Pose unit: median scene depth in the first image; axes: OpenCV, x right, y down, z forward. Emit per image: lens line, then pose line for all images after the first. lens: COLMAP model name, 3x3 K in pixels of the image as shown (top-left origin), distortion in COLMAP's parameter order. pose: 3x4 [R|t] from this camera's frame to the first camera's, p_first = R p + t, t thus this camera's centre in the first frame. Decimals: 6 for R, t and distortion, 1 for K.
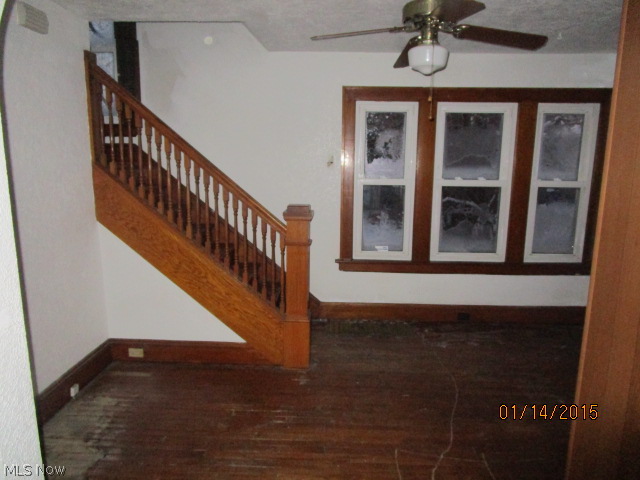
lens RADIAL K [[461.5, 0, 320.0], [0, 461.5, 240.0], [0, 0, 1]] dist [0.005959, 0.002588]
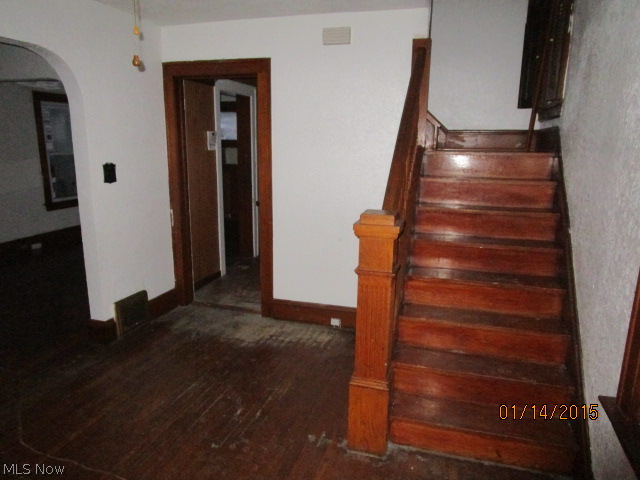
lens RADIAL K [[461.5, 0, 320.0], [0, 461.5, 240.0], [0, 0, 1]] dist [0.005959, 0.002588]
pose [[-0.250726, 0.208701, -0.945294, 0.678649], [-0.186894, 0.947678, 0.258798, -0.229508], [0.949846, 0.241557, -0.198603, 1.184281]]
